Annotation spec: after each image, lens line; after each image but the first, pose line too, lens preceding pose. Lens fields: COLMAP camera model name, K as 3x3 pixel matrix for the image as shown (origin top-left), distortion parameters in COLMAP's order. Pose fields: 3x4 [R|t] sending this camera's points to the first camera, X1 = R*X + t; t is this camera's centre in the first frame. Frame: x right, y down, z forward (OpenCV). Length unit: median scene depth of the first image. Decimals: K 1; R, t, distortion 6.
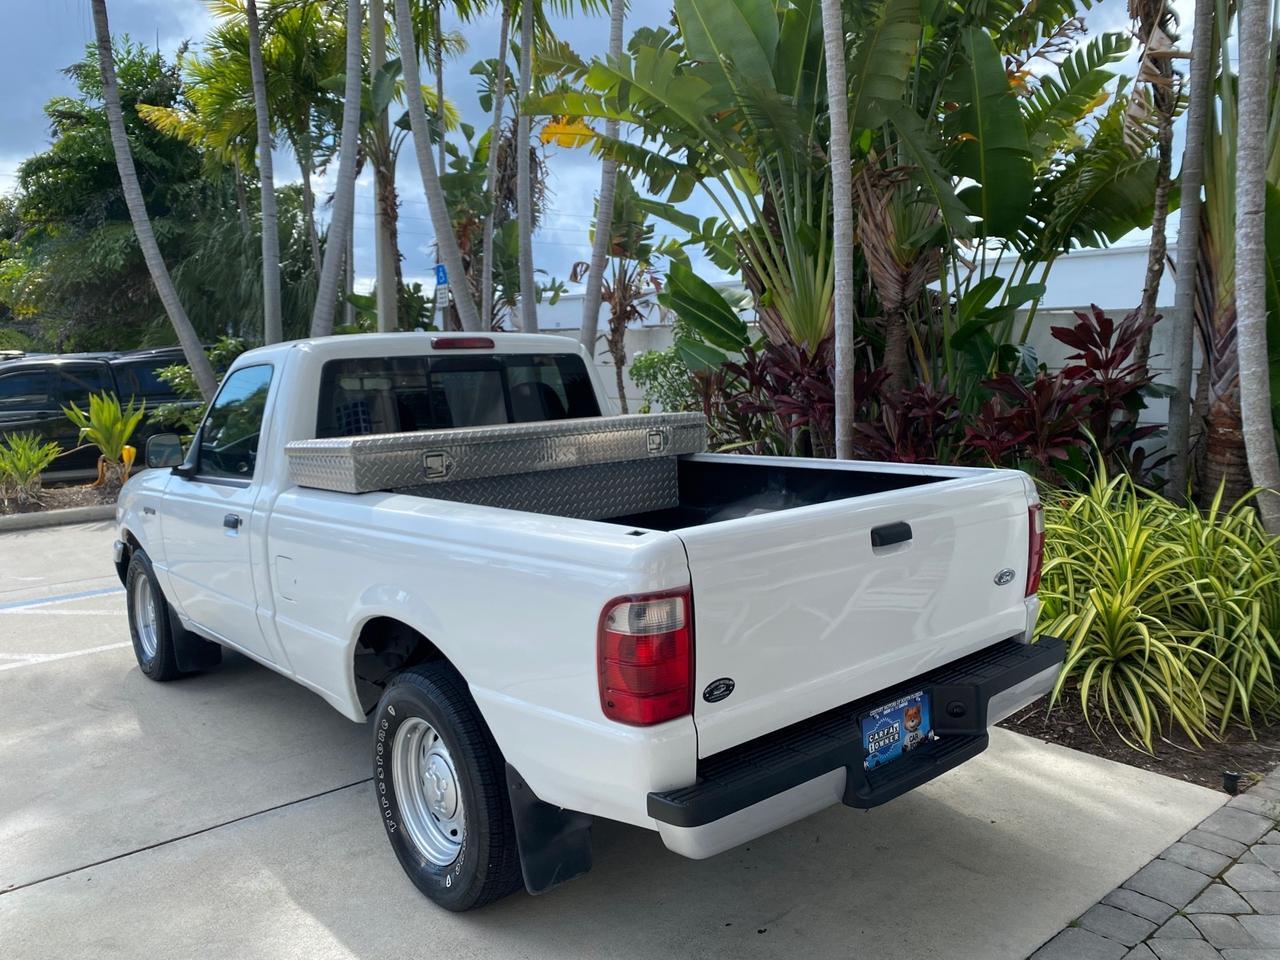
lens RADIAL K [[990.5, 0, 641.5], [0, 990.5, 477.8], [0, 0, 1]] dist [0.021407, -0.027254]
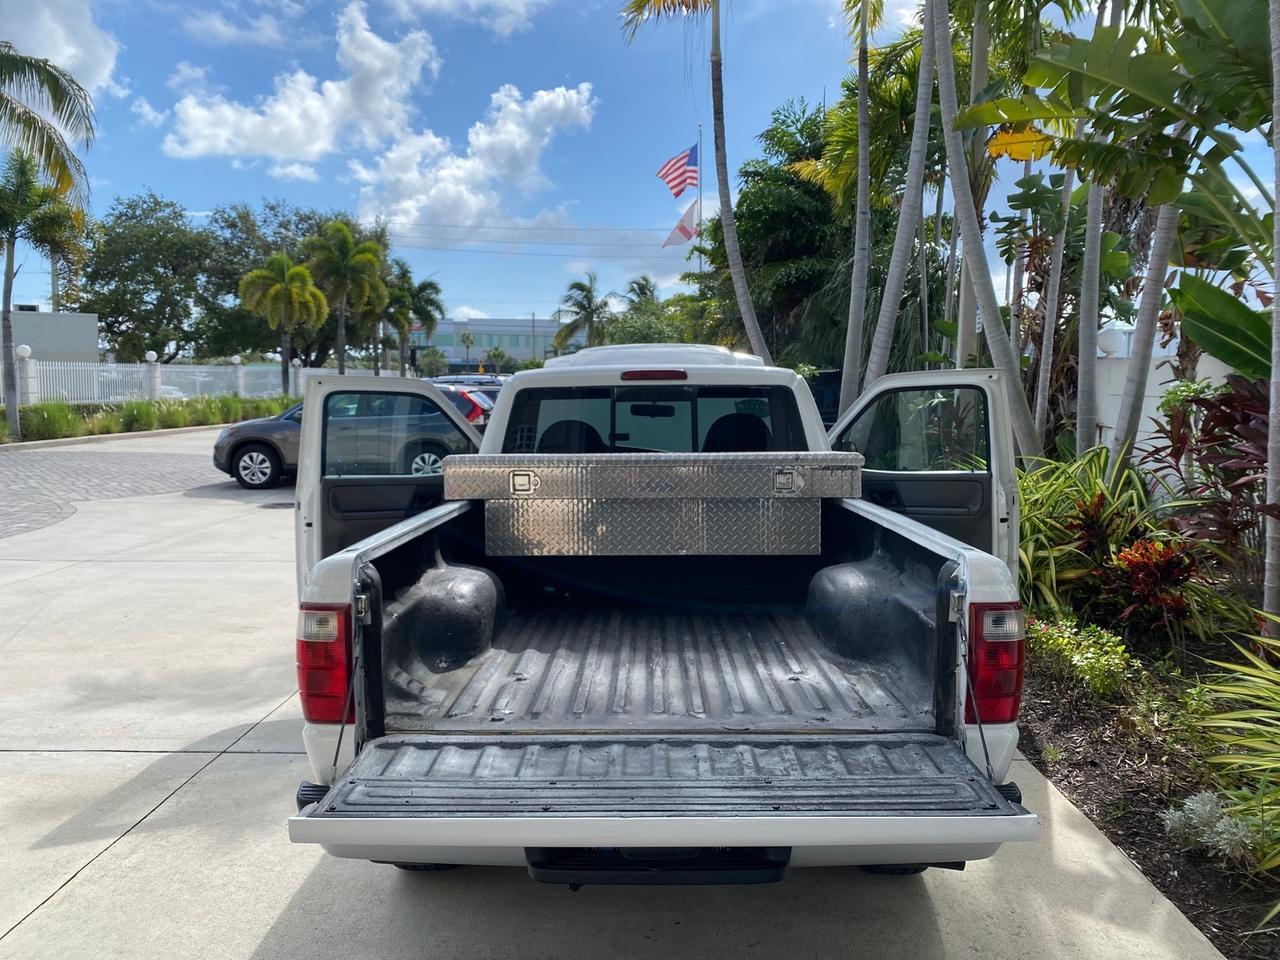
lens RADIAL K [[990.5, 0, 639.5], [0, 990.5, 472.1], [0, 0, 1]] dist [0.021407, -0.027254]
pose [[0.747743, 0.074087, -0.659842, 0.501362], [-0.093422, 0.995609, 0.005920, -0.035912], [0.657383, 0.057217, 0.751381, 0.193968]]
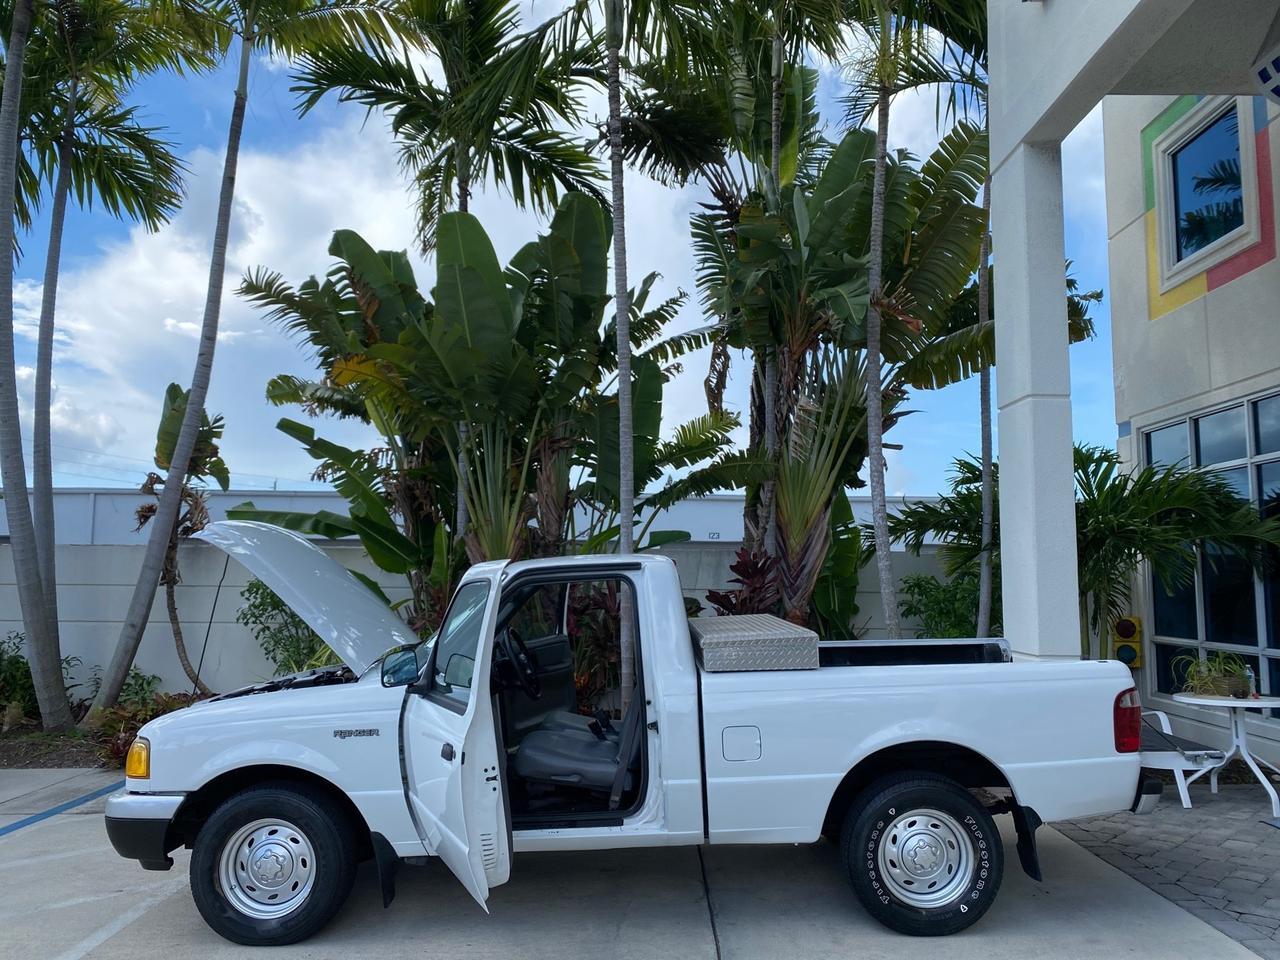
lens RADIAL K [[990.5, 0, 647.7], [0, 990.5, 461.4], [0, 0, 1]] dist [0.021407, -0.027254]
pose [[0.643792, 0.103188, 0.758211, -1.187223], [0.081115, 0.976080, -0.201713, -0.006731], [-0.760889, 0.191364, 0.620023, 0.174849]]
